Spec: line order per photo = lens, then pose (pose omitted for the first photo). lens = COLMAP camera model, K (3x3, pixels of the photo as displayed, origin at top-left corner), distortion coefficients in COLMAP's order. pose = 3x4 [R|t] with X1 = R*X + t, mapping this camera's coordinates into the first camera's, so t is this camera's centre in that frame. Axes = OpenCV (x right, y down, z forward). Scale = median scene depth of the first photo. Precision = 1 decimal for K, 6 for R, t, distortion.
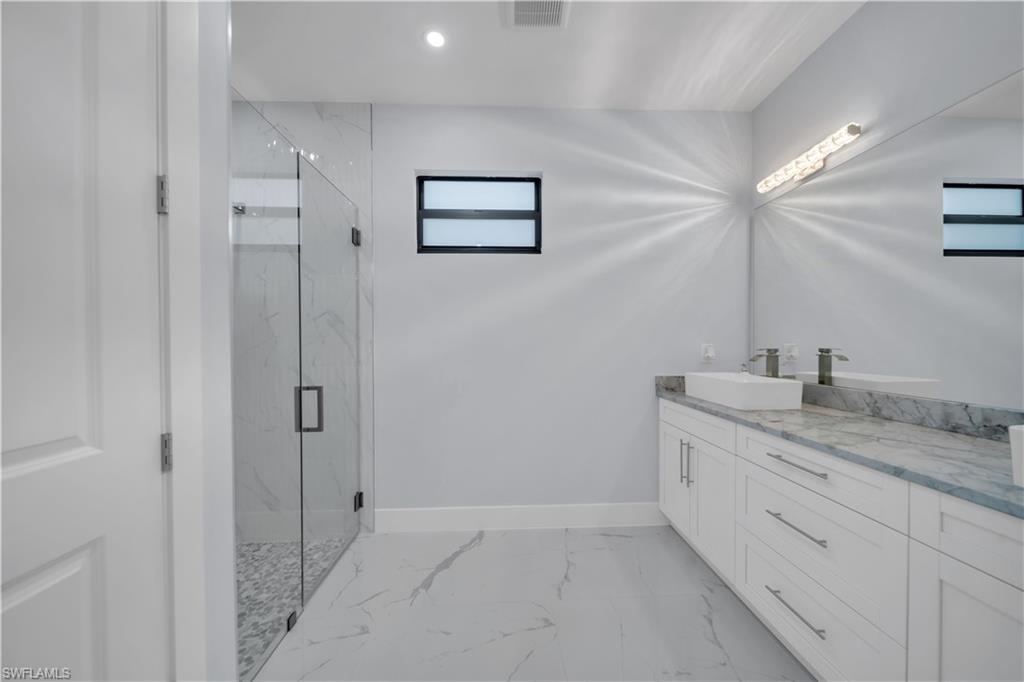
lens RADIAL K [[352.8, 0, 514.2], [0, 352.8, 341.6], [0, 0, 1]] dist [0.001410, -0.000918]
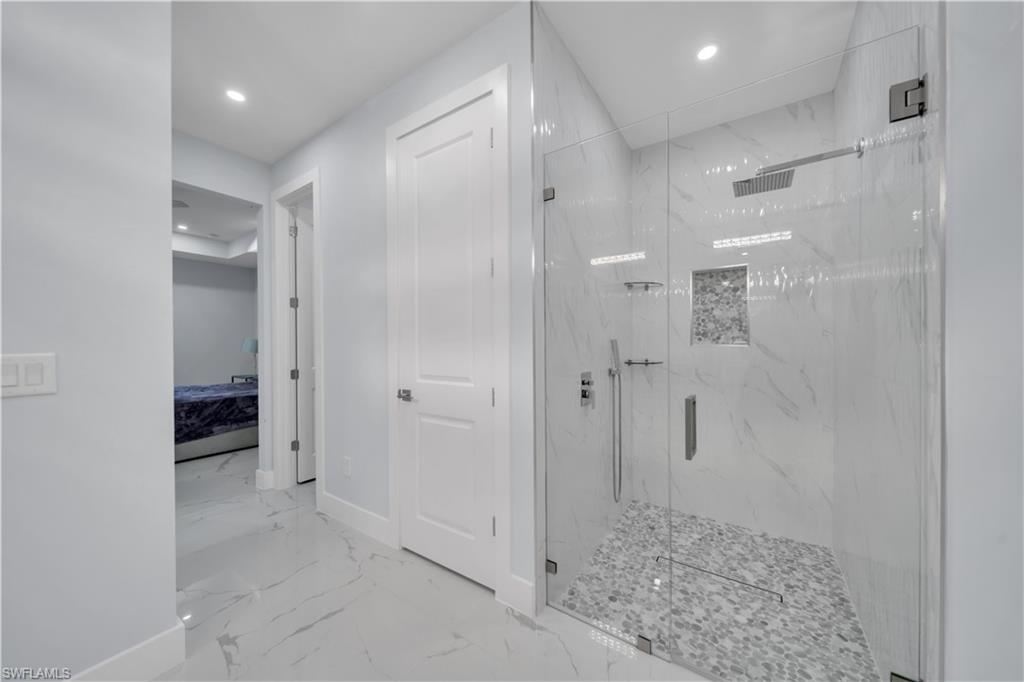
lens RADIAL K [[352.8, 0, 515.9], [0, 352.8, 341.6], [0, 0, 1]] dist [0.001410, -0.000918]
pose [[-0.594269, -0.000174, -0.804267, 0.212743], [0.008256, 0.999946, -0.006317, 0.006605], [0.804224, -0.010394, -0.594235, 0.901602]]
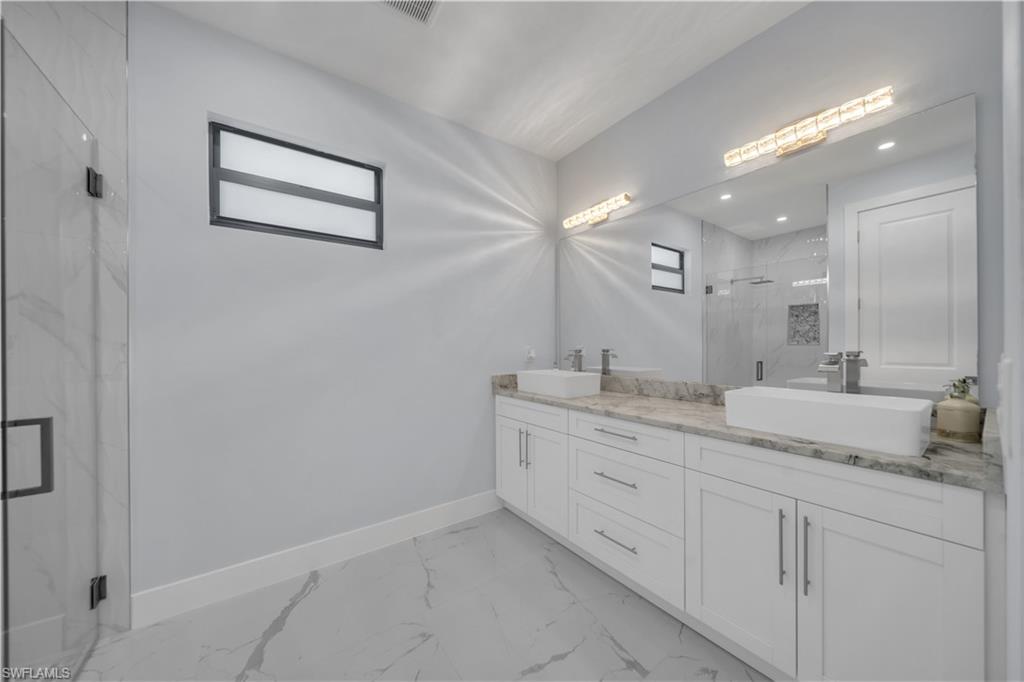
lens RADIAL K [[352.8, 0, 514.2], [0, 352.8, 341.0], [0, 0, 1]] dist [0.001410, -0.000918]
pose [[0.836384, 0.004720, 0.548124, -0.165009], [0.001248, 0.999944, -0.010516, 0.001376], [-0.548143, 0.009479, 0.836331, 0.039149]]
